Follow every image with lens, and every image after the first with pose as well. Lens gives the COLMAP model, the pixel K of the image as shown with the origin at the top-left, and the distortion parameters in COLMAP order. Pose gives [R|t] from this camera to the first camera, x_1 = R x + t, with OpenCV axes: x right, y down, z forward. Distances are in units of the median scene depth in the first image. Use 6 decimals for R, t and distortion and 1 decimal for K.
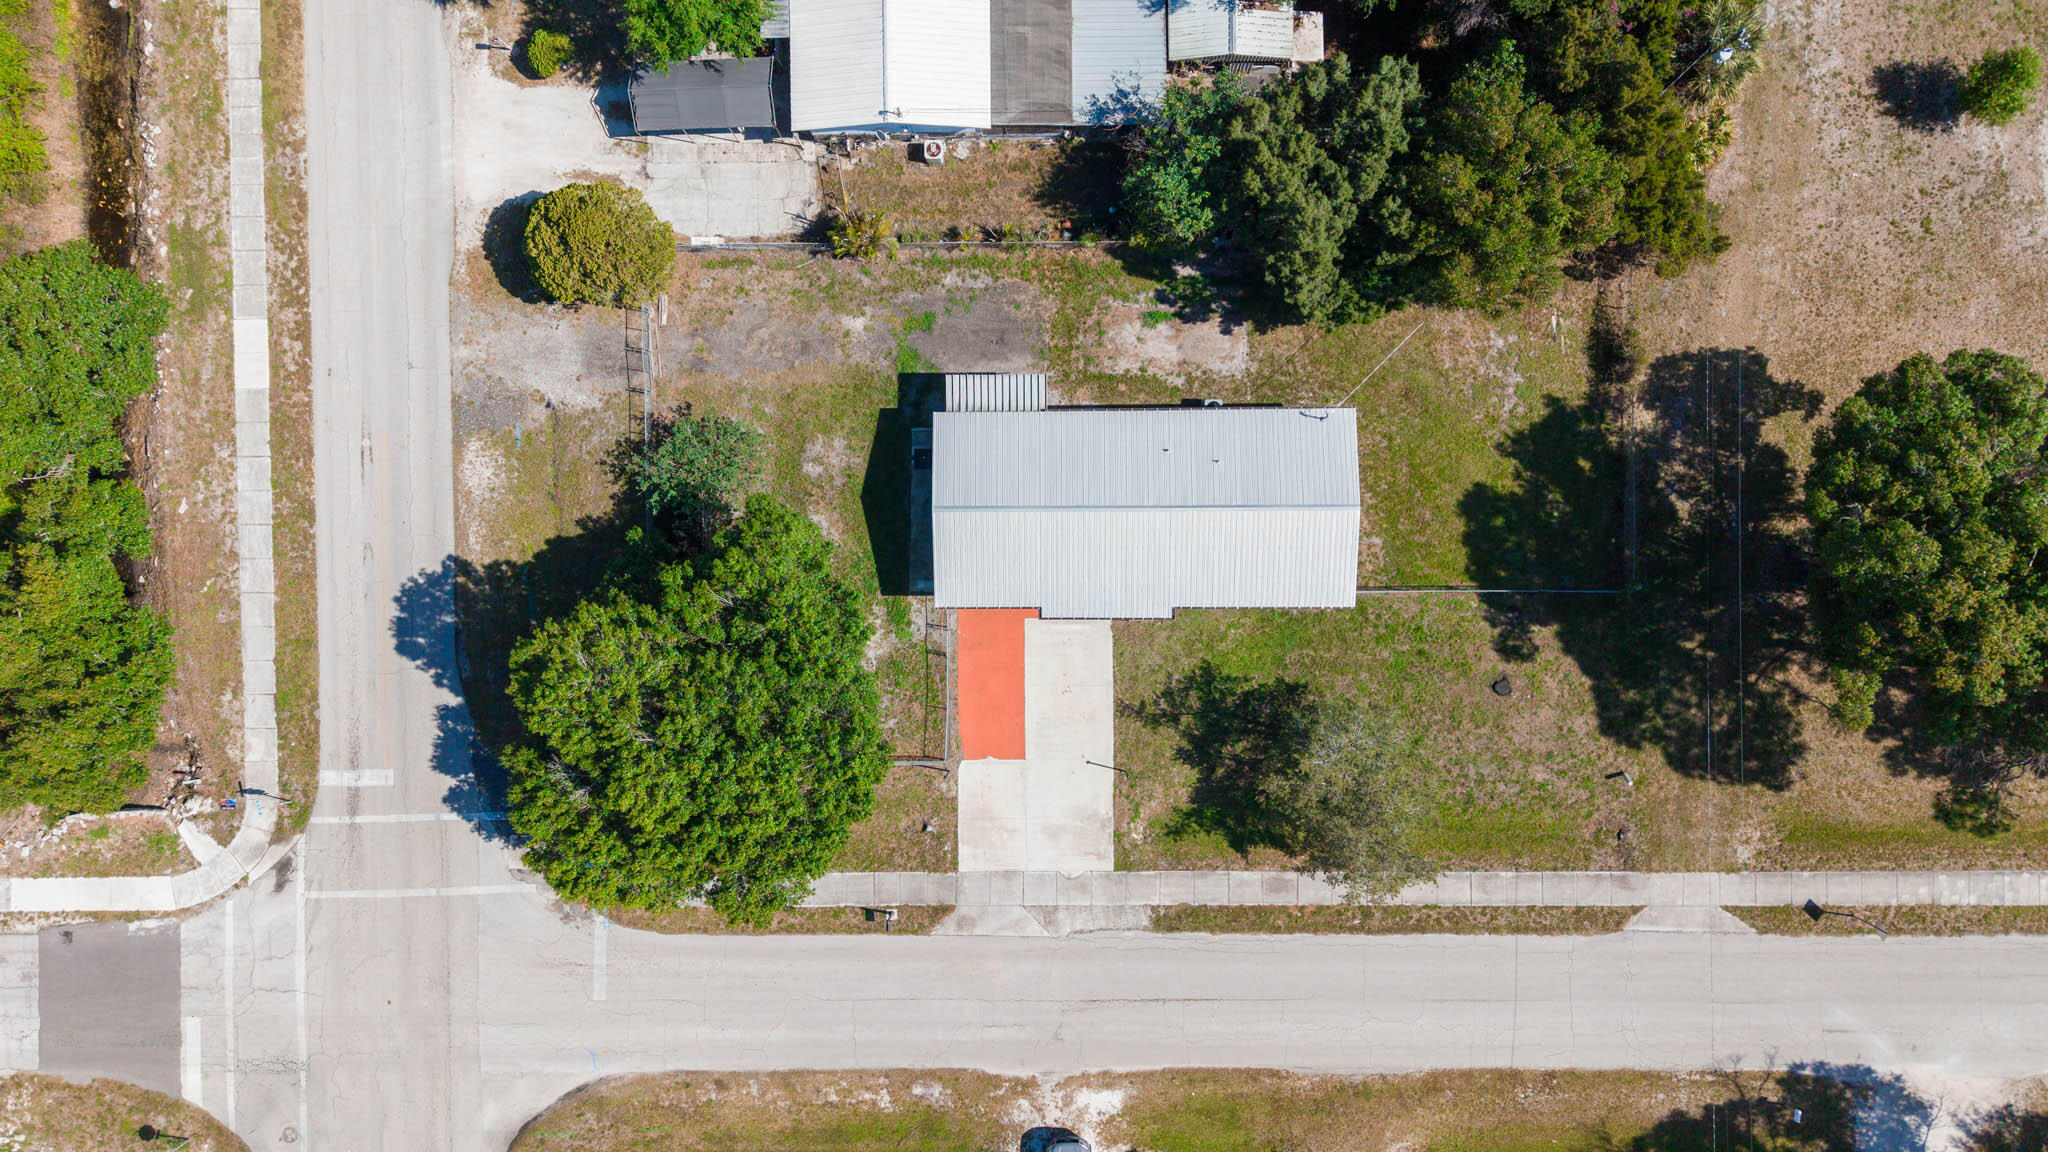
lens RADIAL K [[1358.7, 0, 1002.3], [0, 1358.7, 580.8], [0, 0, 1]] dist [0.029700, -0.033690]
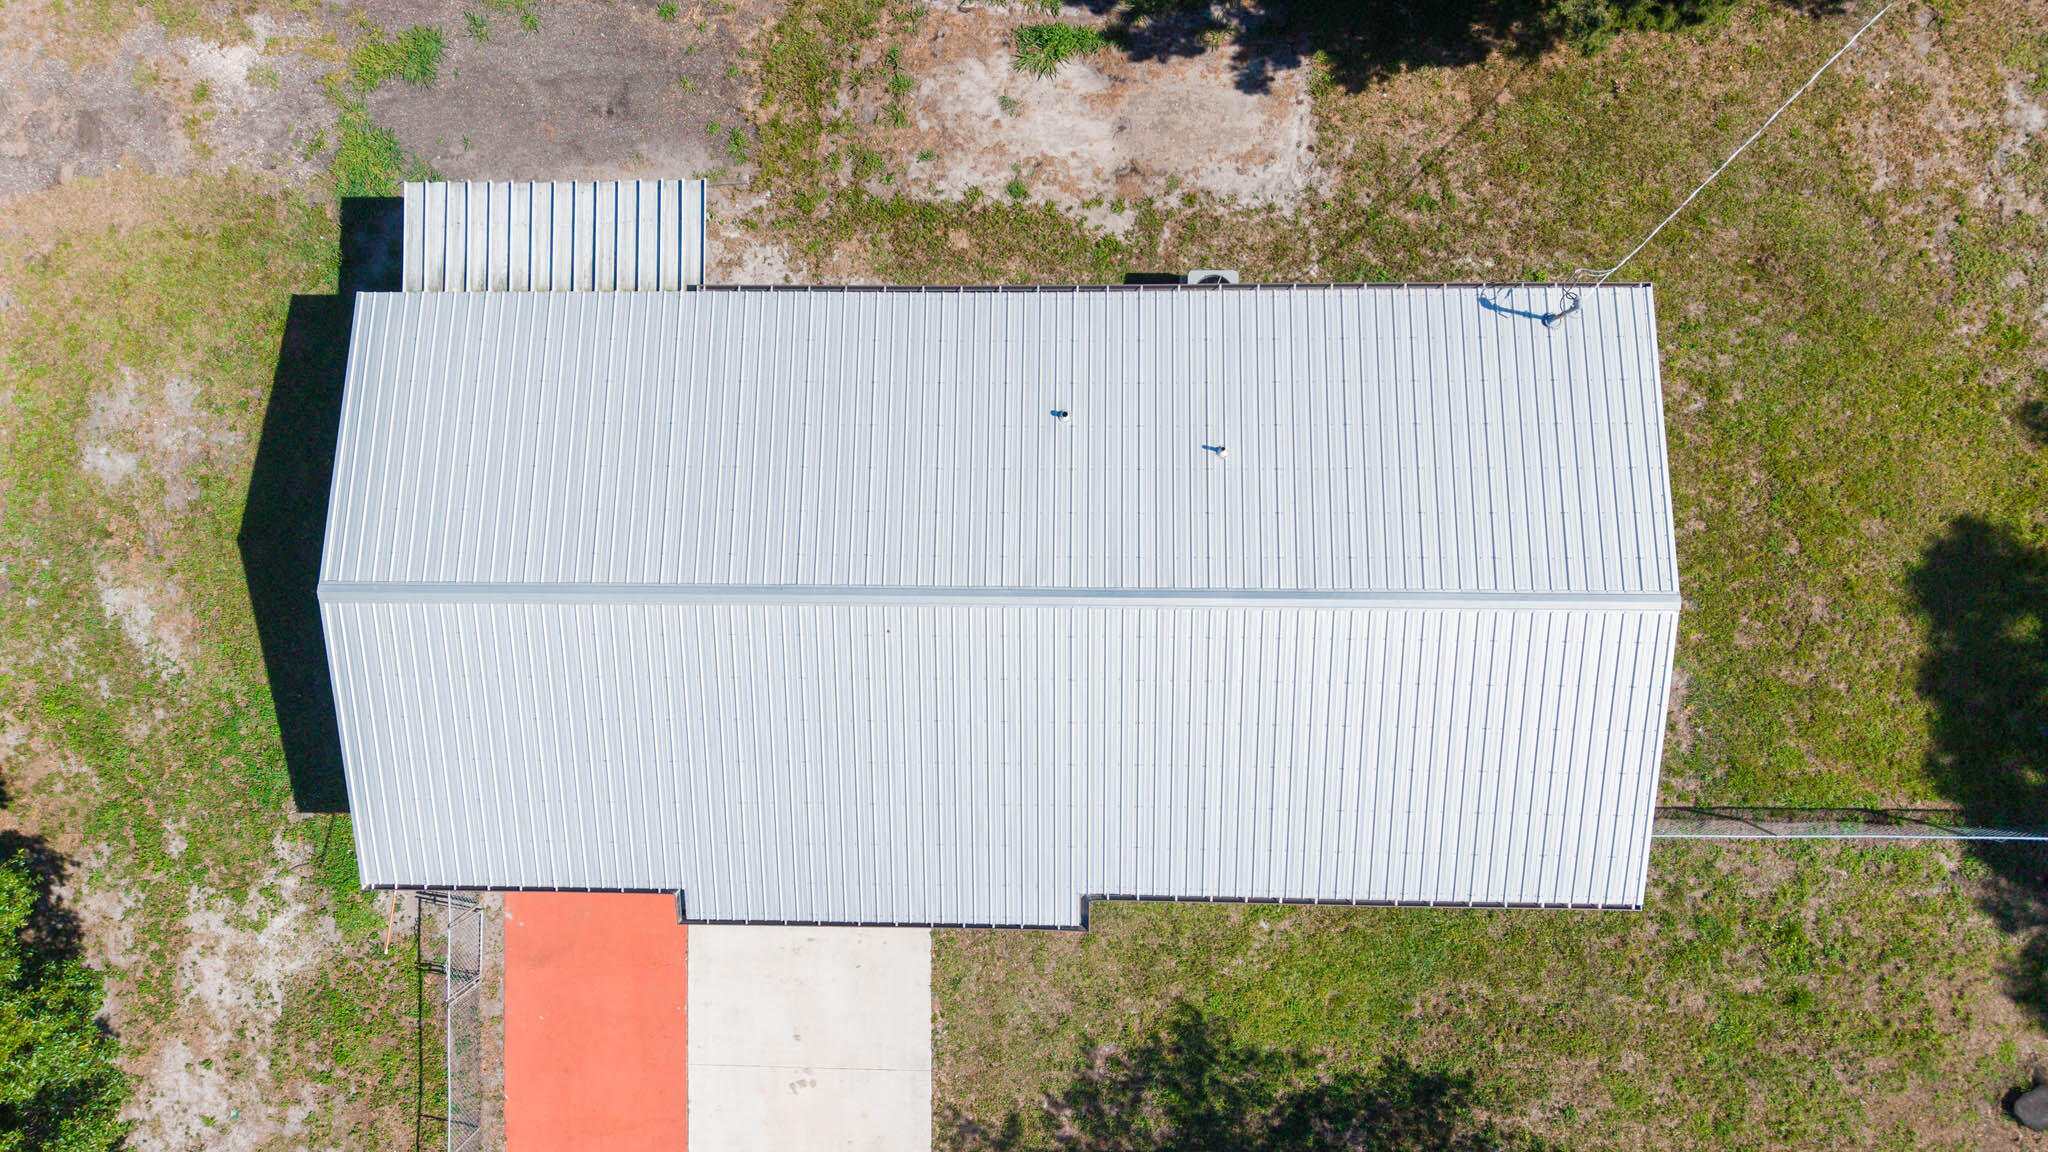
lens RADIAL K [[1358.7, 0, 1045.5], [0, 1358.7, 573.9], [0, 0, 1]] dist [0.029700, -0.033690]
pose [[0.999962, 0.007646, -0.004218, 0.112917], [-0.007602, 0.999920, 0.010136, -0.058682], [0.004295, -0.010103, 0.999940, 0.642001]]
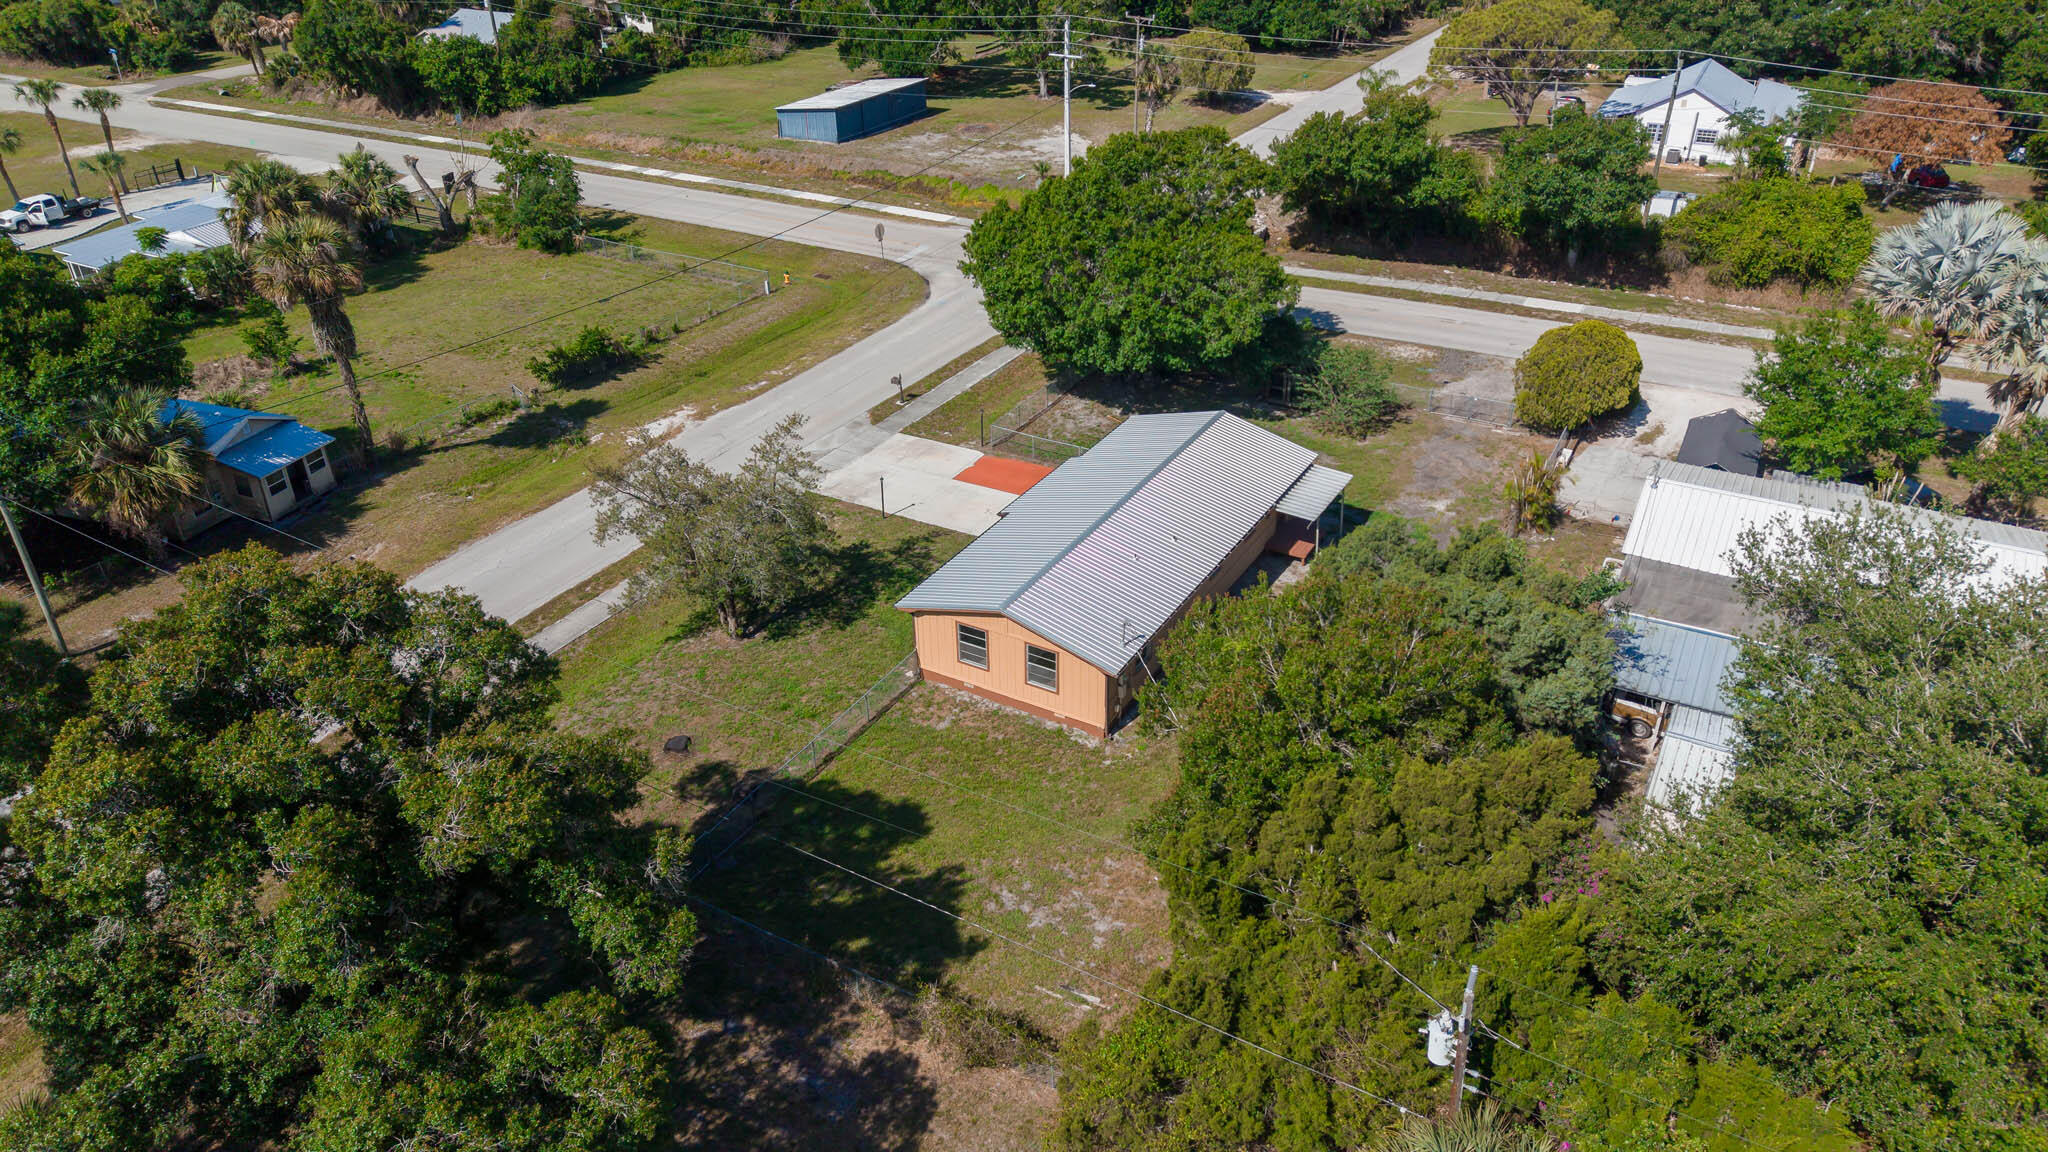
lens RADIAL K [[1358.7, 0, 1035.0], [0, 1358.7, 561.4], [0, 0, 1]] dist [0.029700, -0.033690]
pose [[-0.502542, 0.467026, -0.727556, 0.740598], [-0.864080, -0.243500, 0.440538, -0.374618], [0.028583, 0.850056, 0.525916, 0.535373]]
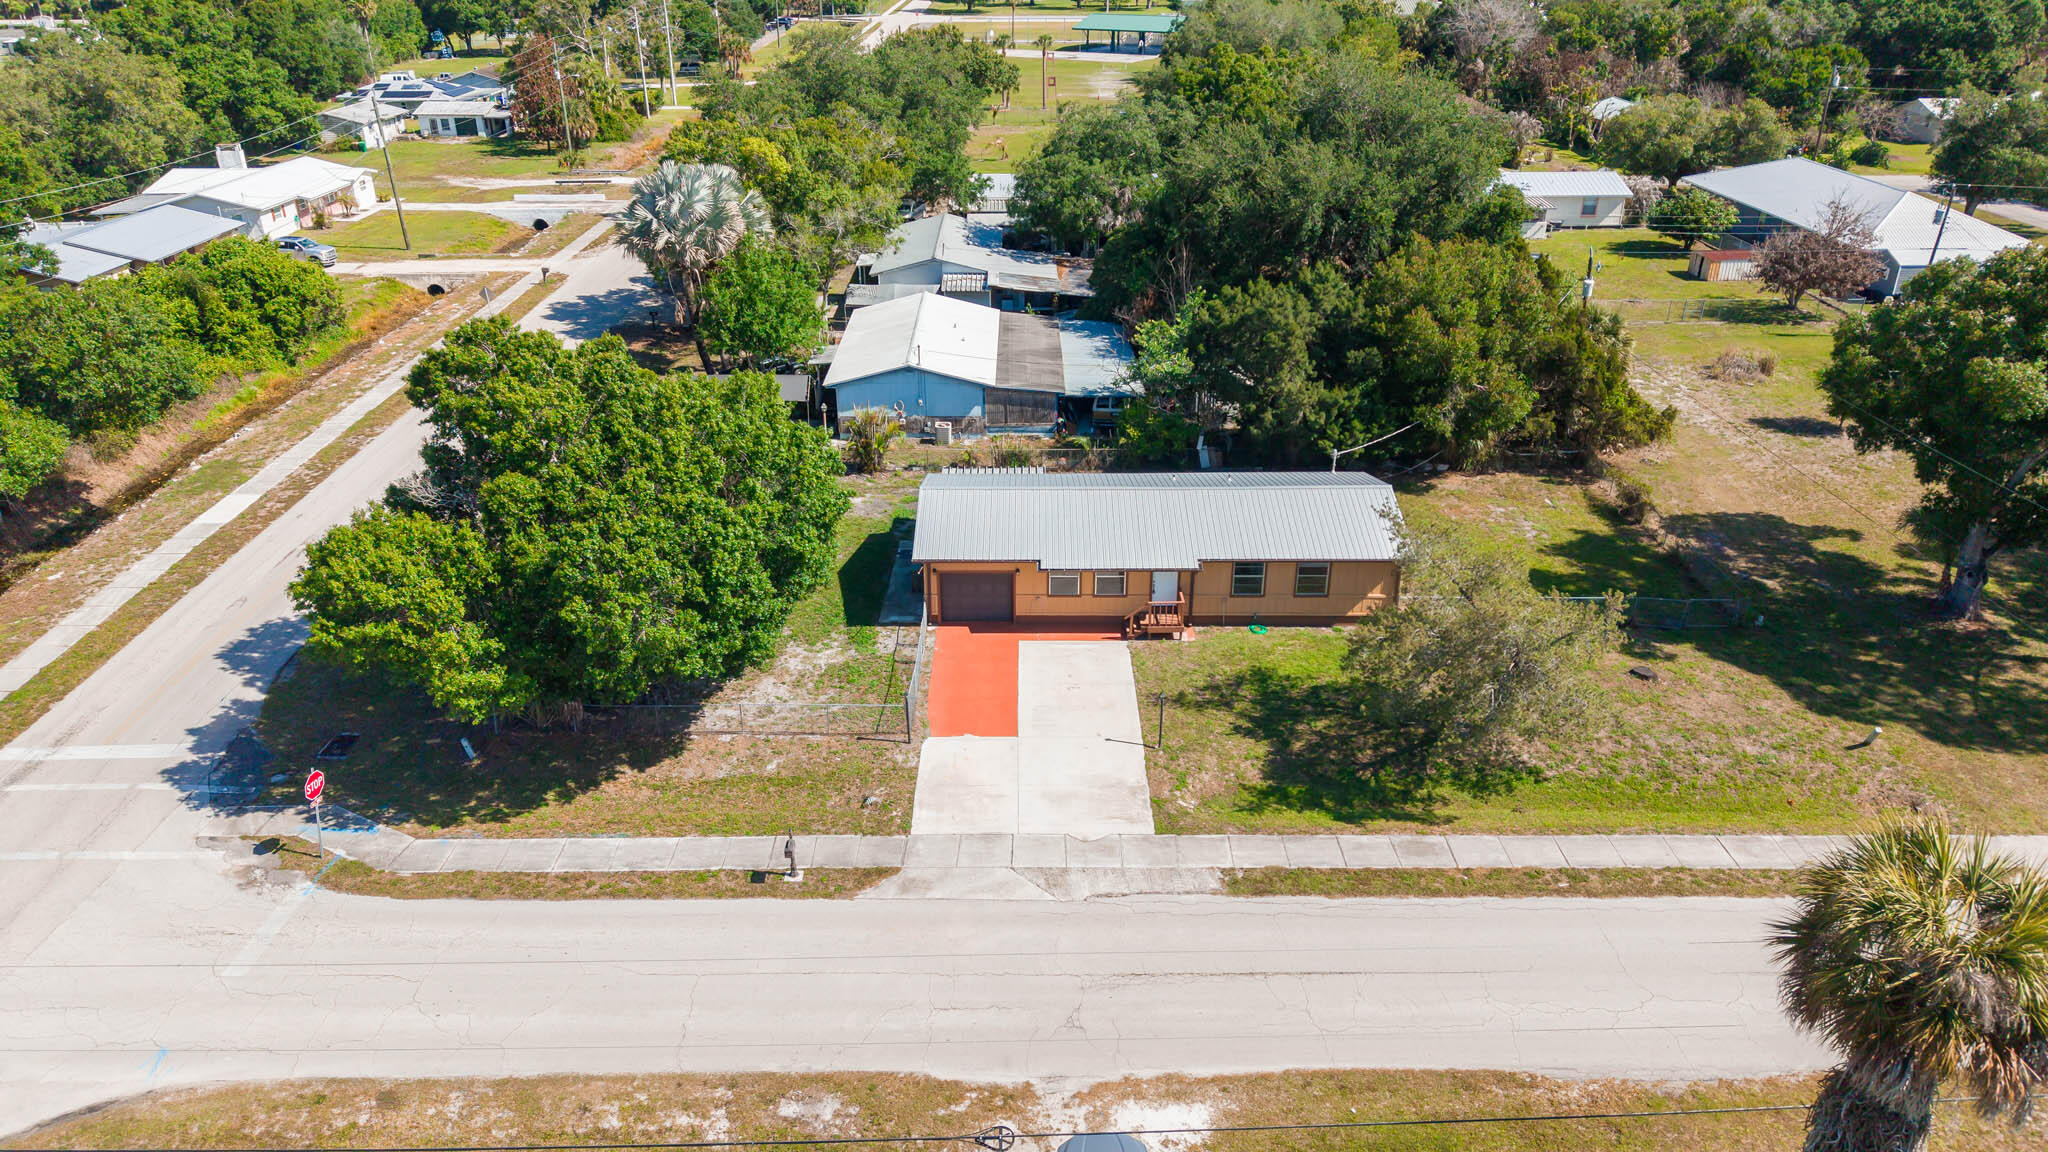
lens RADIAL K [[1358.7, 0, 1008.4], [0, 1358.7, 582.2], [0, 0, 1]] dist [0.029700, -0.033690]
pose [[0.999459, 0.032501, -0.004972, 0.012755], [-0.018595, 0.434043, -0.900700, 0.739276], [-0.027115, 0.900306, 0.434413, 0.623839]]
